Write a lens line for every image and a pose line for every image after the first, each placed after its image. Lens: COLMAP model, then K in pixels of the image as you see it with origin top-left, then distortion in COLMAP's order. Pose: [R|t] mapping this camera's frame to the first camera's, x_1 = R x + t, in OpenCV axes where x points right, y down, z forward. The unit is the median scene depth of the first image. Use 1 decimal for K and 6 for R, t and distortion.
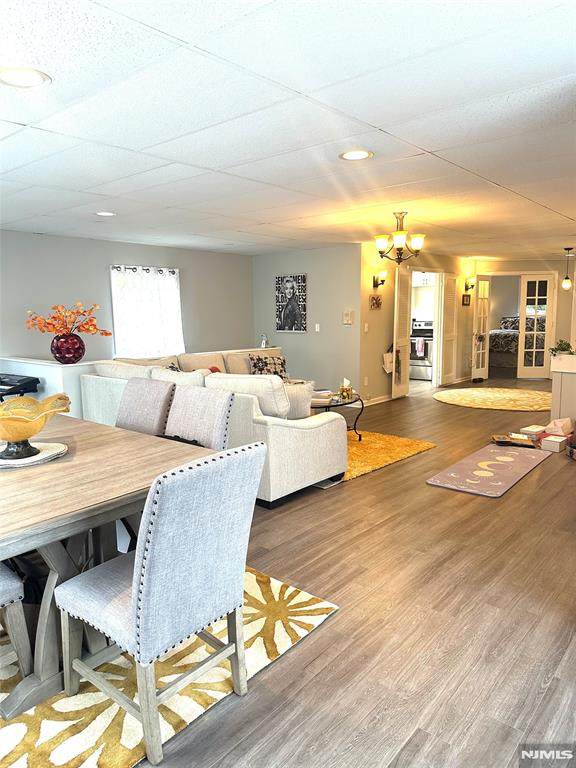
lens RADIAL K [[543.7, 0, 289.7], [0, 543.7, 383.8], [0, 0, 1]] dist [0.010540, -0.000110]
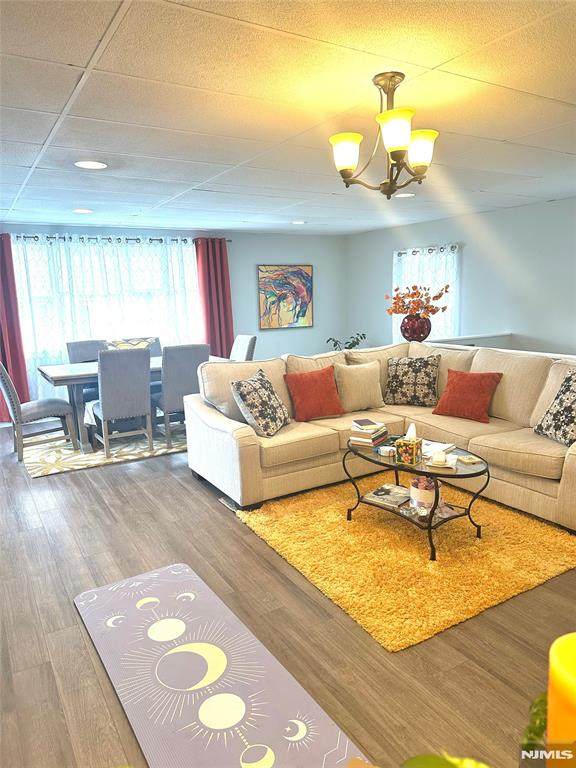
lens RADIAL K [[543.7, 0, 289.9], [0, 543.7, 383.3], [0, 0, 1]] dist [0.010540, -0.000110]
pose [[-0.313677, 0.180150, -0.932283, 0.747336], [-0.110037, 0.968325, 0.224138, -0.189638], [0.943132, 0.172893, -0.283918, 1.194363]]
